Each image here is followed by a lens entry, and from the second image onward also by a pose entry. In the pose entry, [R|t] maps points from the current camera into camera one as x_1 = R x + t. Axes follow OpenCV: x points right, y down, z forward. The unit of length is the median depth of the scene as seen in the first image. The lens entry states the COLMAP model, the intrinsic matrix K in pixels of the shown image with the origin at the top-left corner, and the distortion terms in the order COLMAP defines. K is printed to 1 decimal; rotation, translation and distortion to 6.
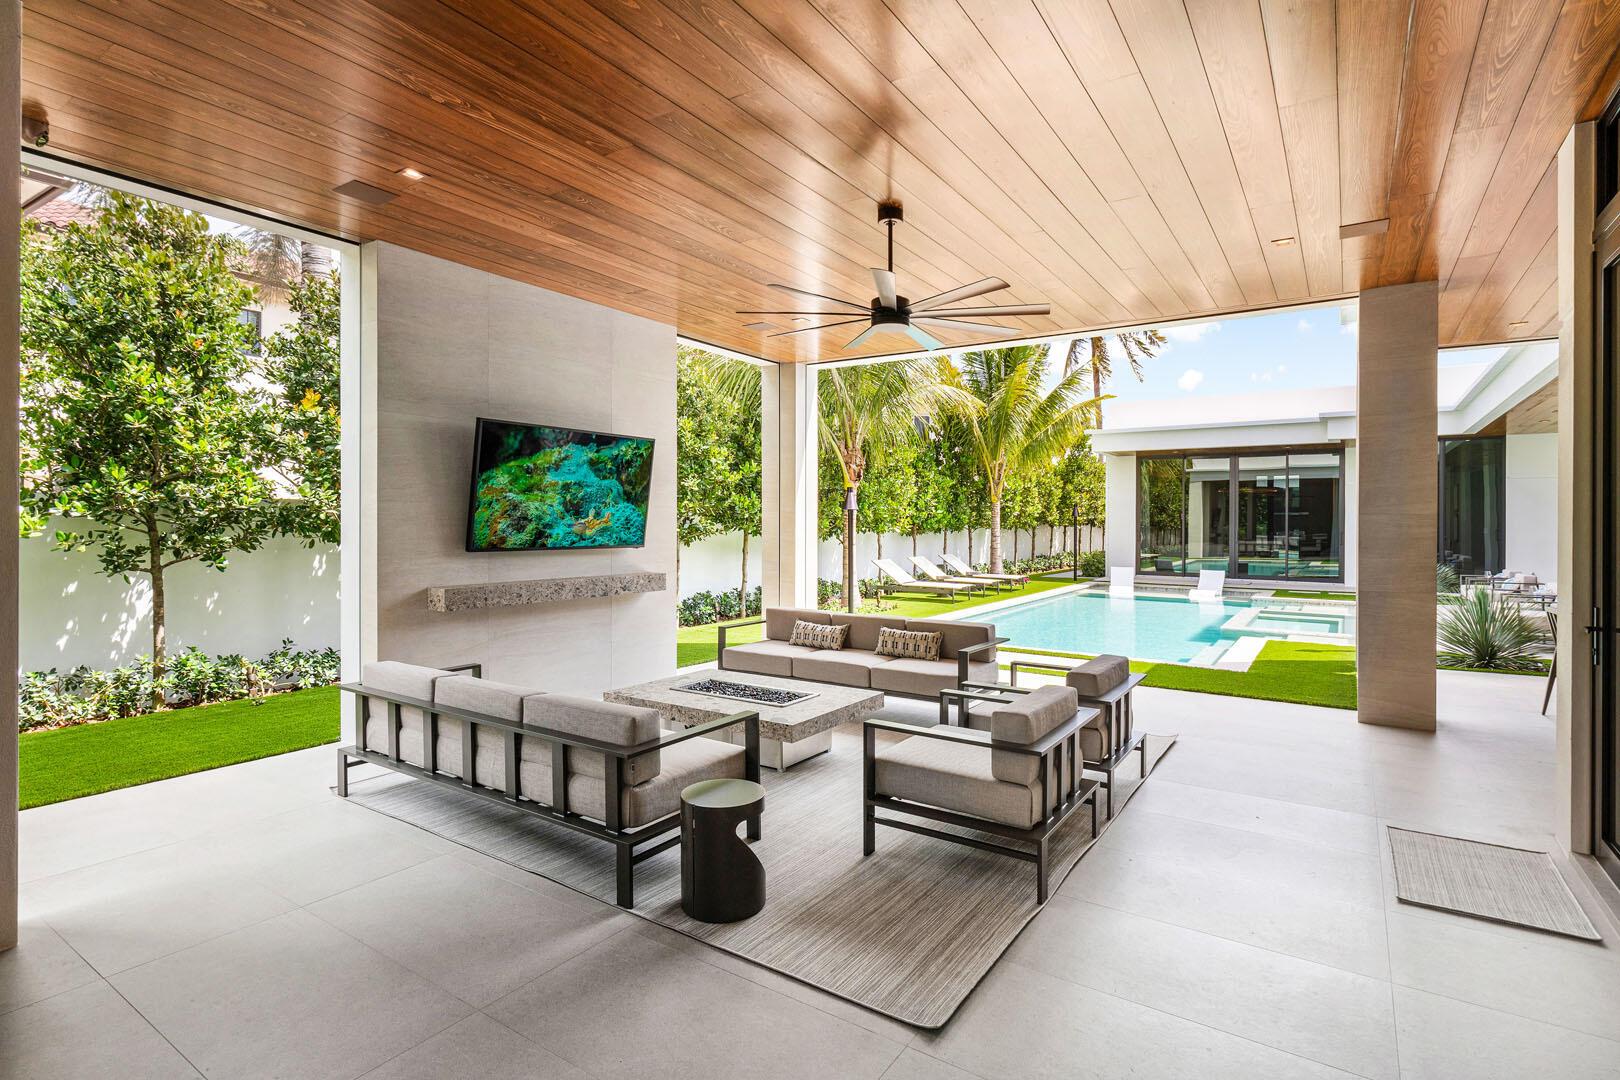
lens RADIAL K [[819.3, 0, 807.4], [0, 819.3, 509.7], [0, 0, 1]] dist [0.003077, 0.000508]
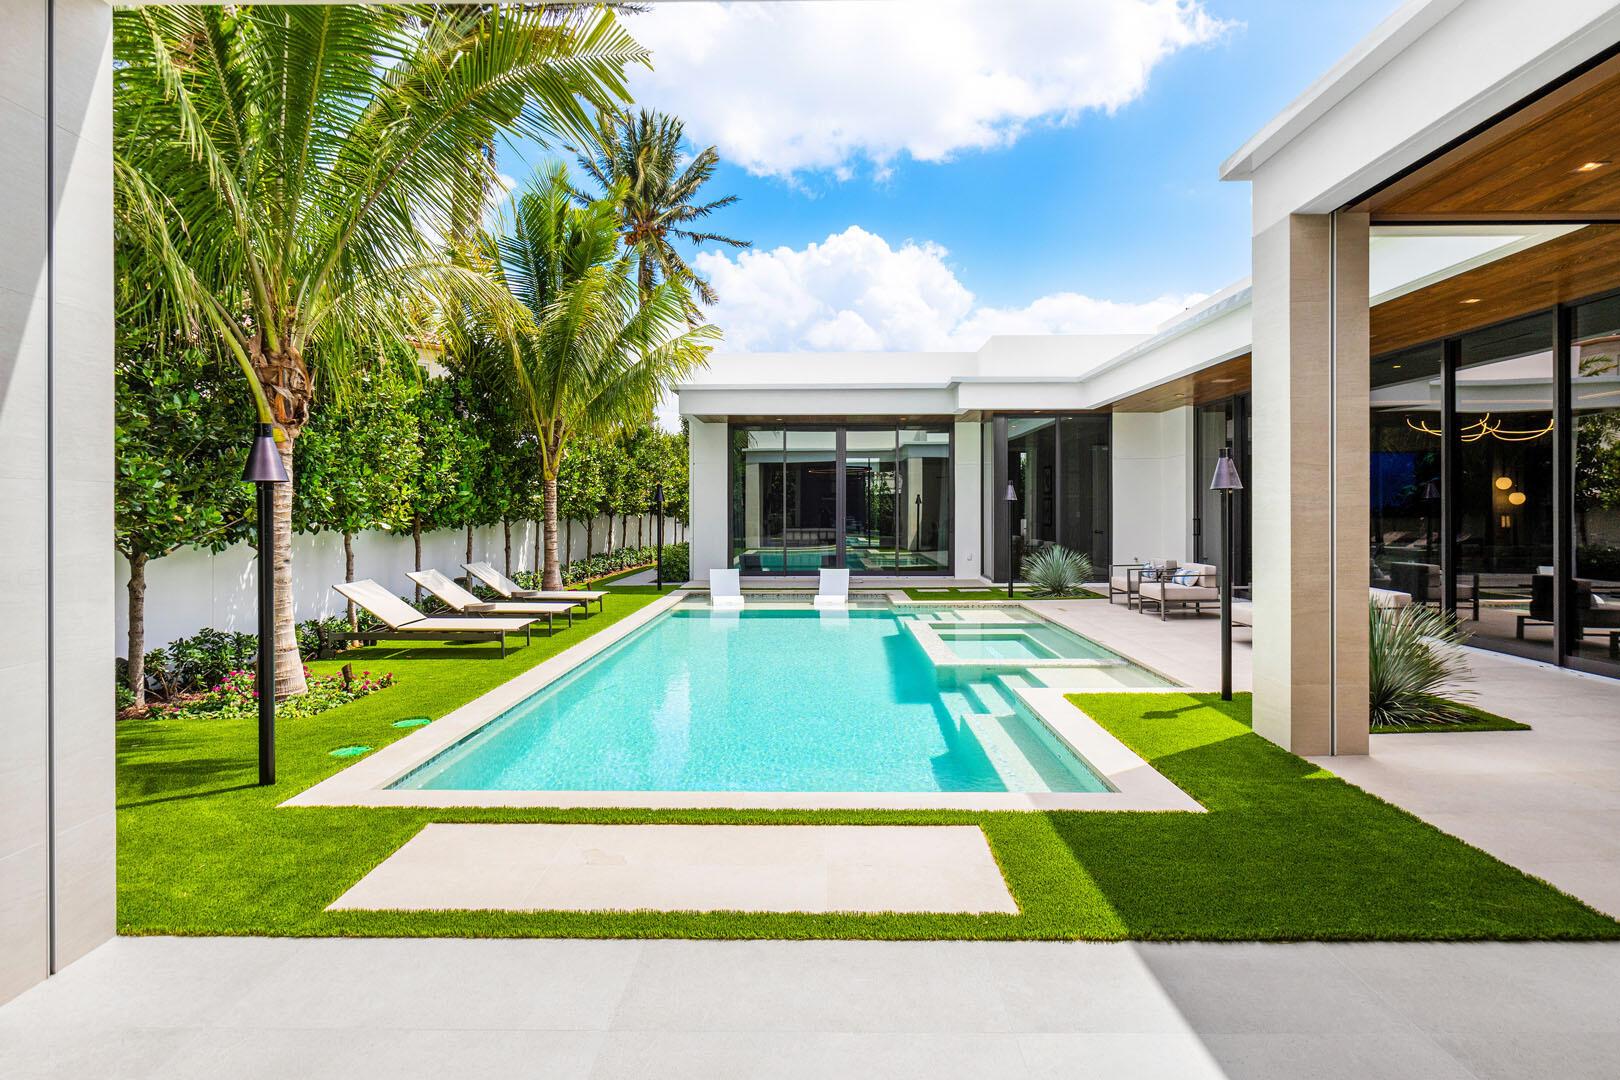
lens RADIAL K [[817.0, 0, 812.1], [0, 817.0, 508.9], [0, 0, 1]] dist [-0.000714, 0.000146]
pose [[0.822247, -0.007274, 0.569084, 0.031572], [-0.000148, 0.999916, 0.012996, 0.006108], [-0.569130, -0.010770, 0.822177, 0.366331]]
